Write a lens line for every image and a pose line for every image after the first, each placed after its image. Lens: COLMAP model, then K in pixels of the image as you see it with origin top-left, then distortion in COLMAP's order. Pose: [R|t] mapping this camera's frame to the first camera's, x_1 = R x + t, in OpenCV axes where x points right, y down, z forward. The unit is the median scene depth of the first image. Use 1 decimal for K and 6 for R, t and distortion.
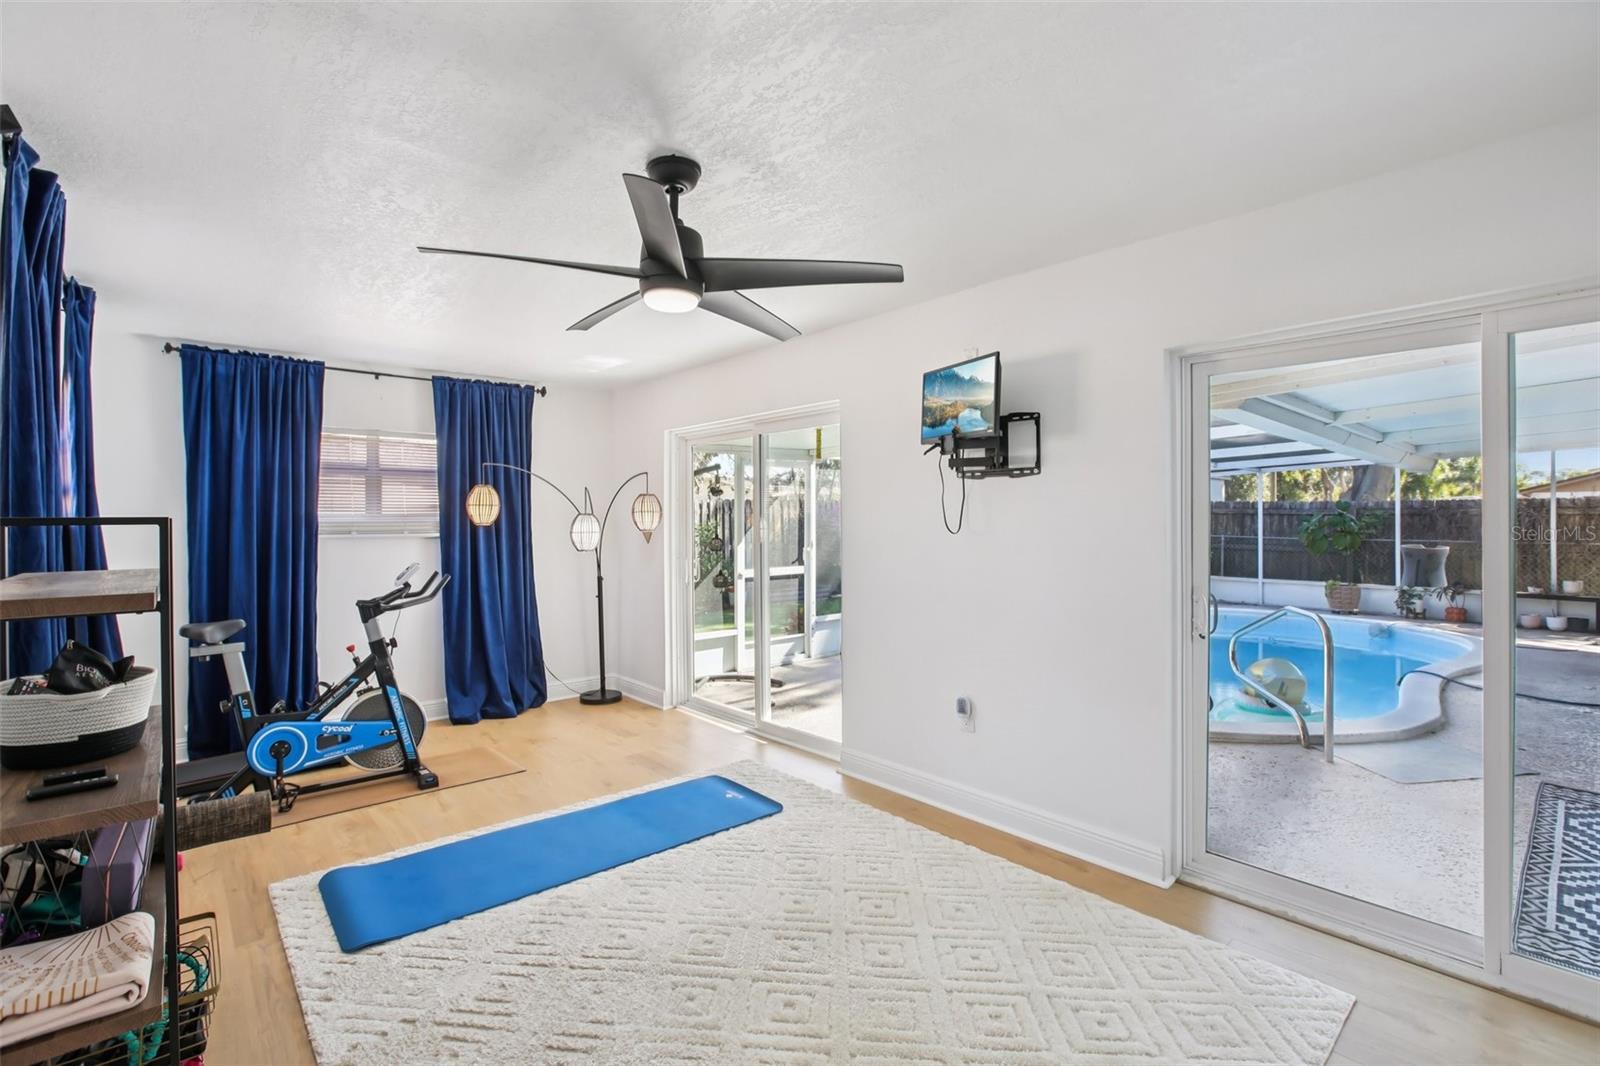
lens RADIAL K [[729.2, 0, 798.3], [0, 729.2, 516.2], [0, 0, 1]] dist [-0.028279, 0.001042]
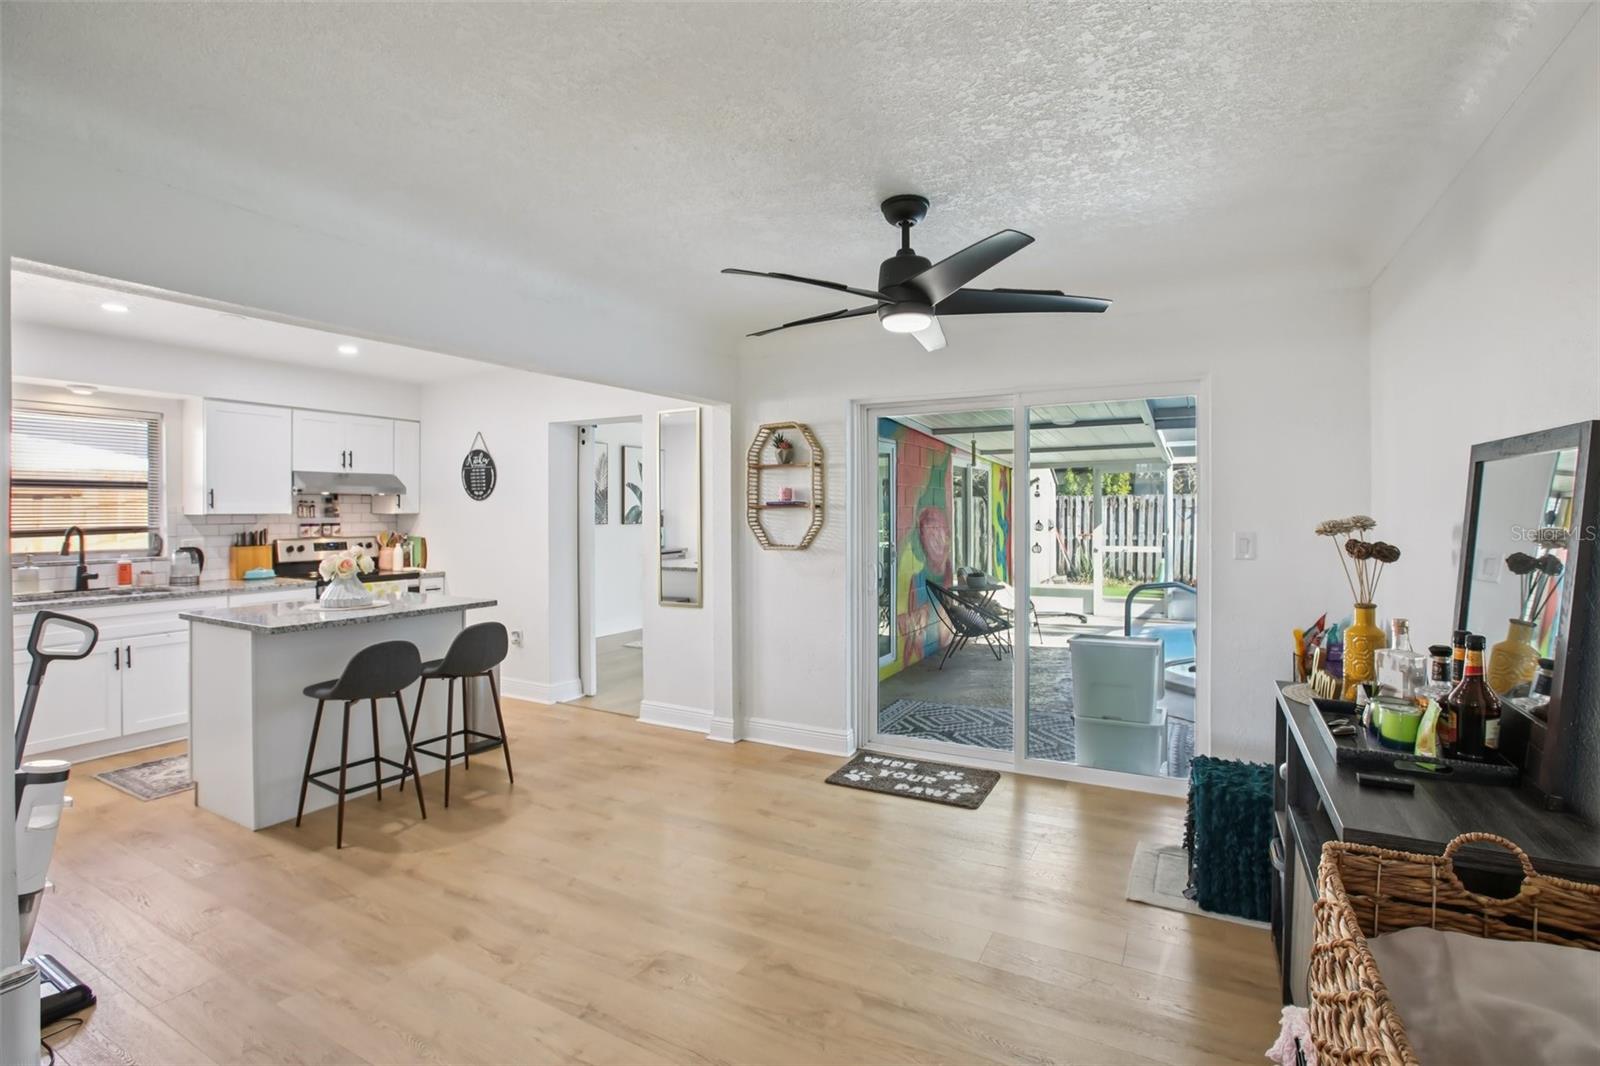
lens RADIAL K [[729.2, 0, 798.3], [0, 729.2, 516.2], [0, 0, 1]] dist [-0.028279, 0.001042]
pose [[0.337631, 0.006552, -0.941256, 0.834500], [0.008208, 0.999917, 0.009904, -0.003965], [0.941243, -0.011070, 0.337549, -0.037479]]
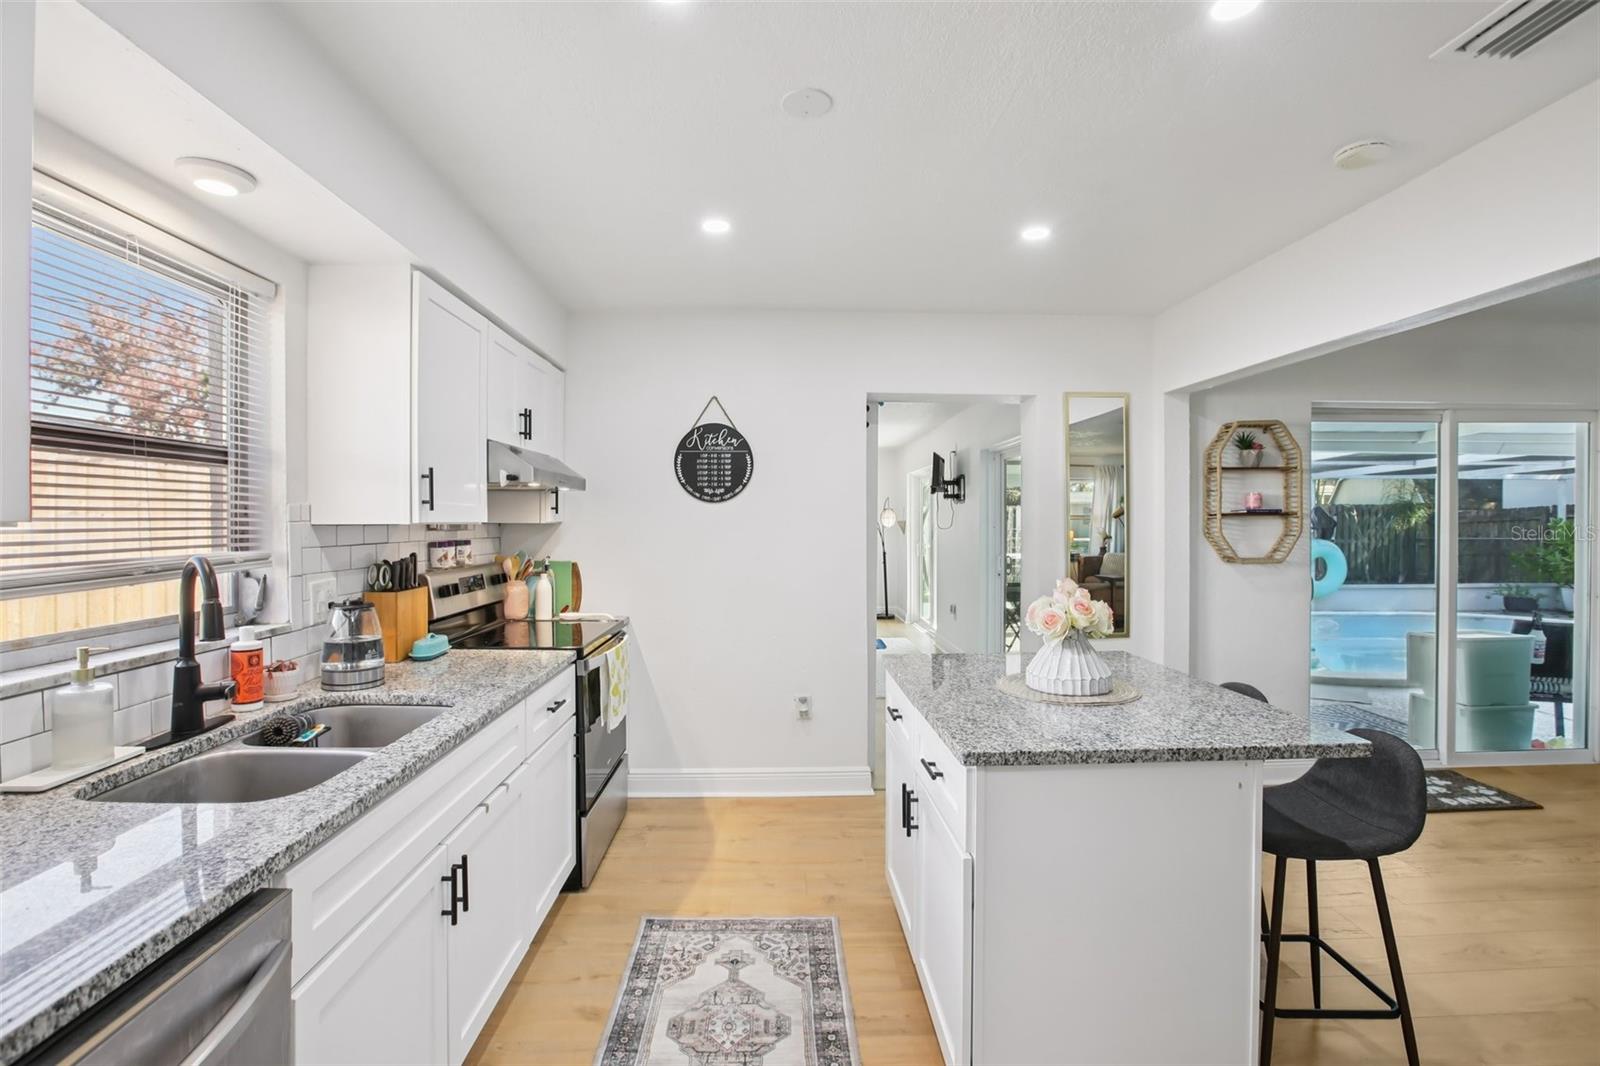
lens RADIAL K [[739.2, 0, 800.0], [0, 739.2, 533.0], [0, 0, 1]] dist [-0.031326, 0.000145]
pose [[0.773452, 0.013396, -0.633713, 0.459676], [0.001709, 0.999729, 0.023219, -0.005980], [0.633852, -0.019042, 0.773220, -0.364782]]
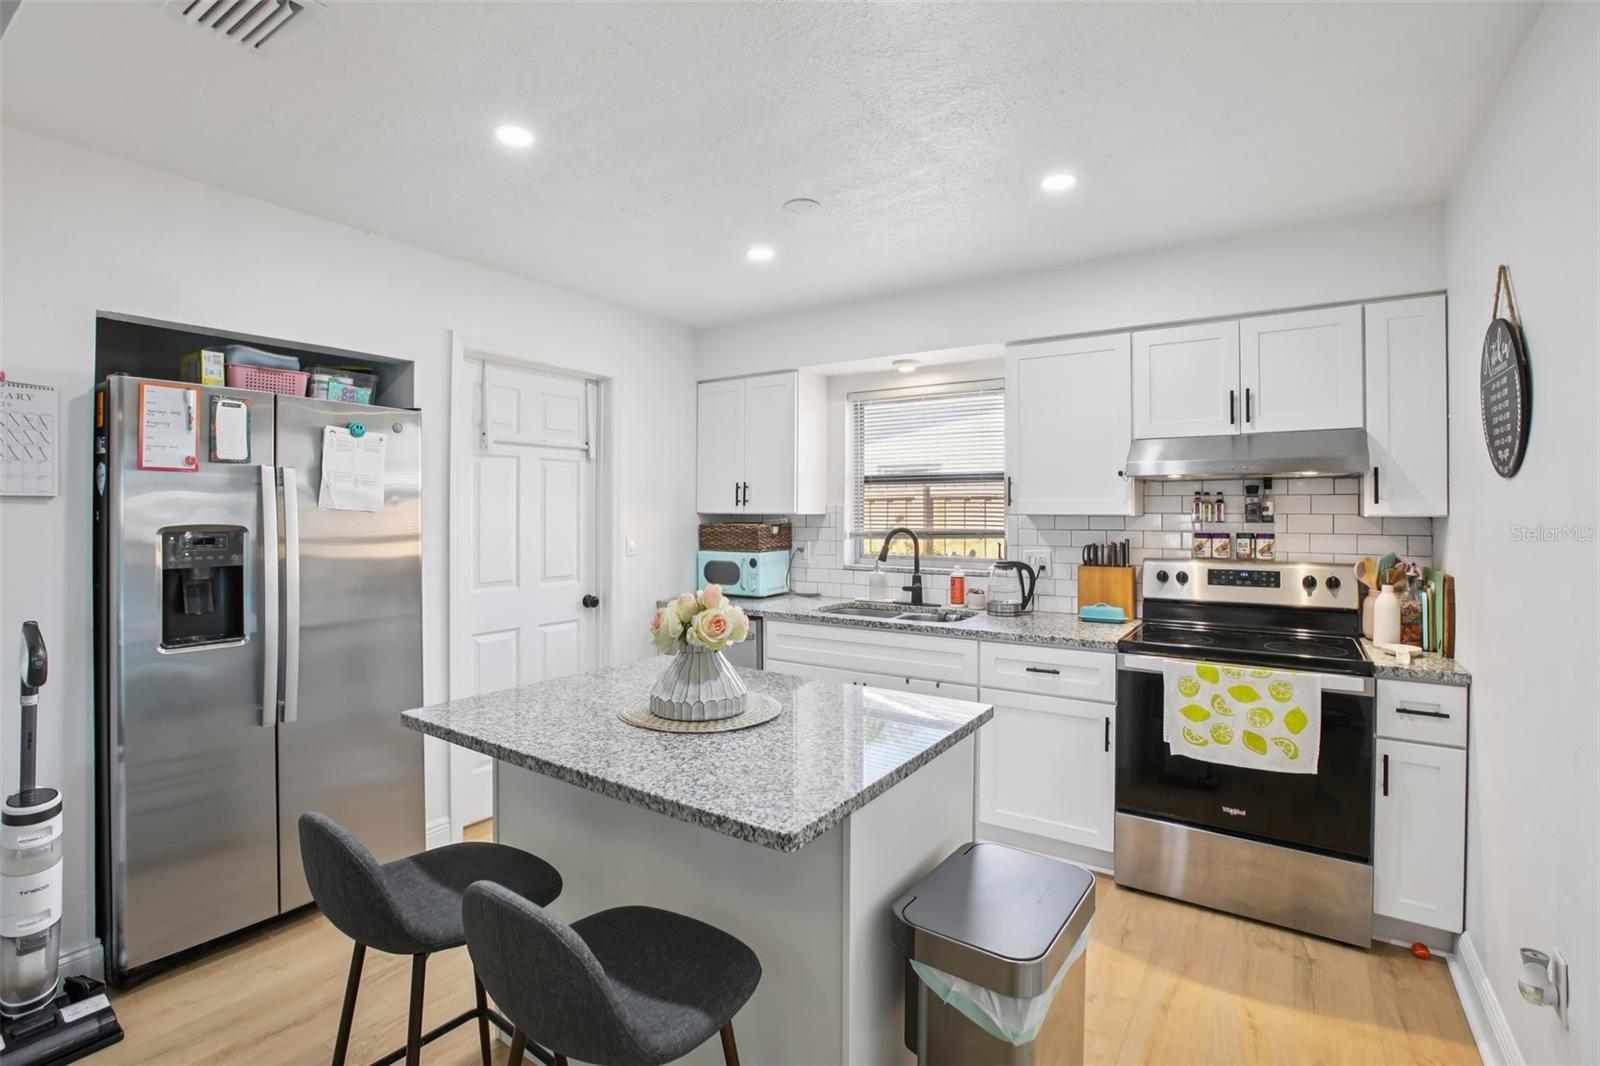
lens RADIAL K [[736.6, 0, 793.5], [0, 736.6, 512.8], [0, 0, 1]] dist [-0.065190, 0.031263]
pose [[-0.968259, -0.000446, -0.249949, 0.403631], [0.000892, 0.999986, -0.005240, -0.002972], [0.249948, -0.005297, -0.968245, 0.053423]]
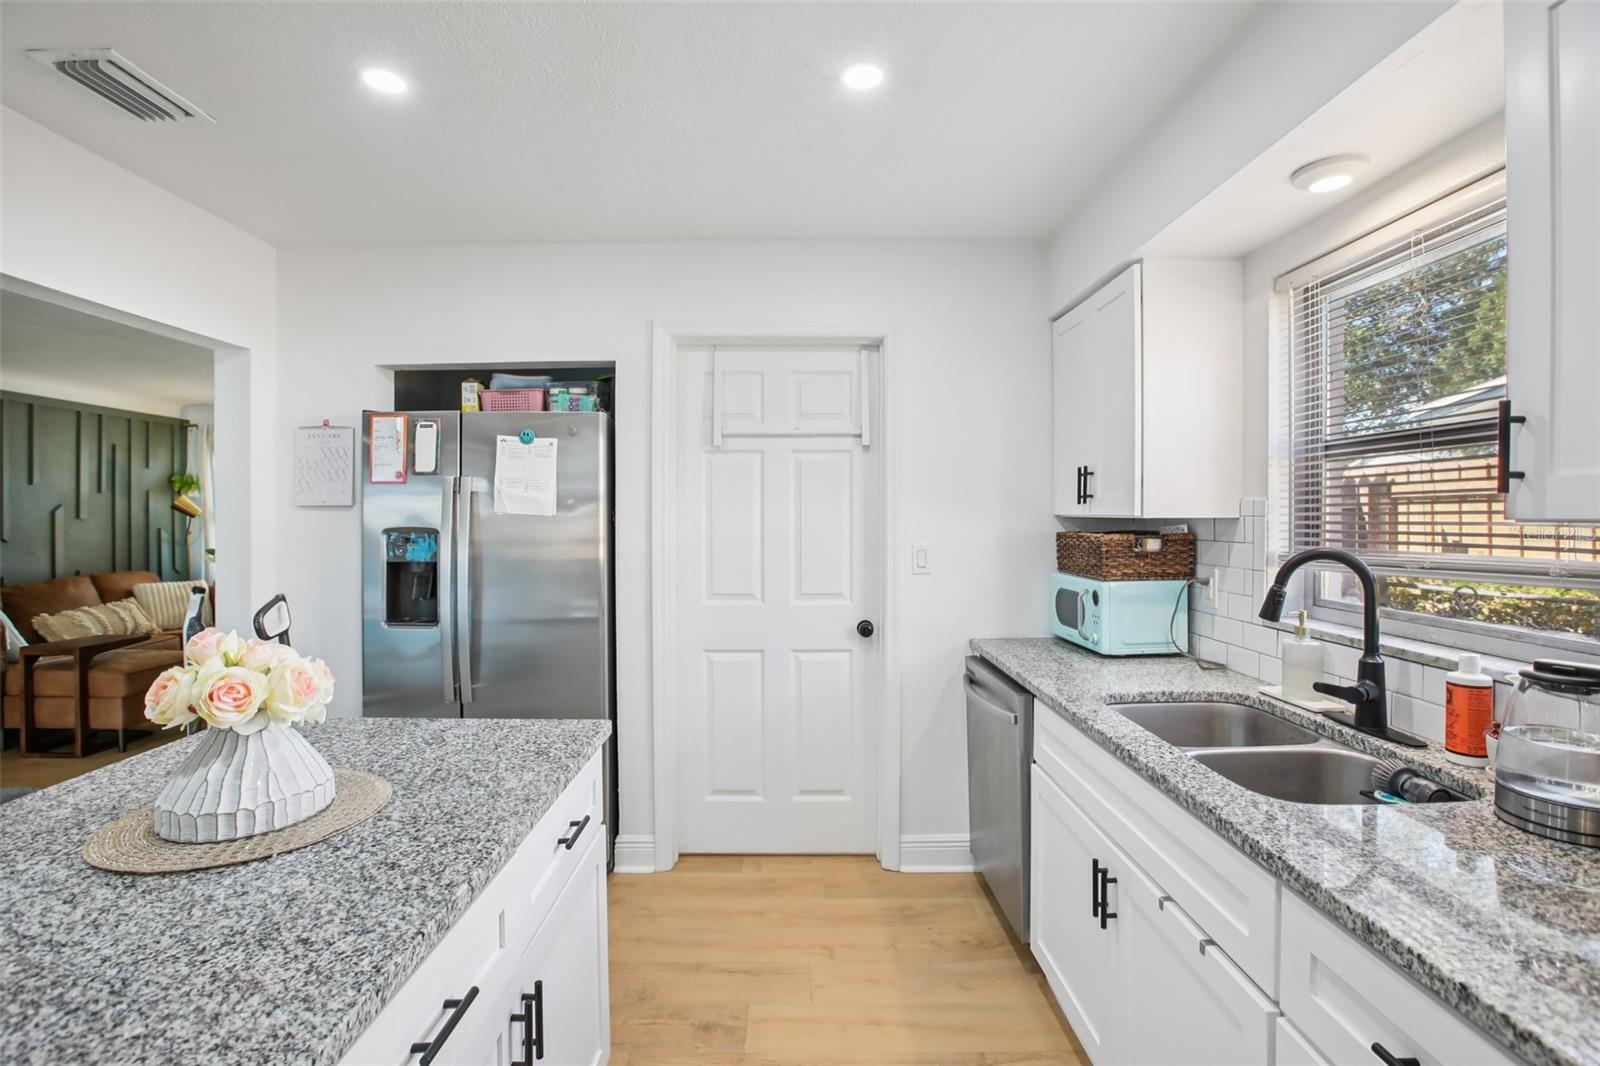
lens RADIAL K [[736.6, 0, 793.5], [0, 736.6, 512.8], [0, 0, 1]] dist [-0.065190, 0.031263]
pose [[-0.750824, 0.003201, 0.660494, 0.226359], [-0.001500, 0.999977, -0.006551, -0.004267], [-0.660500, -0.005910, -0.750803, -0.105722]]
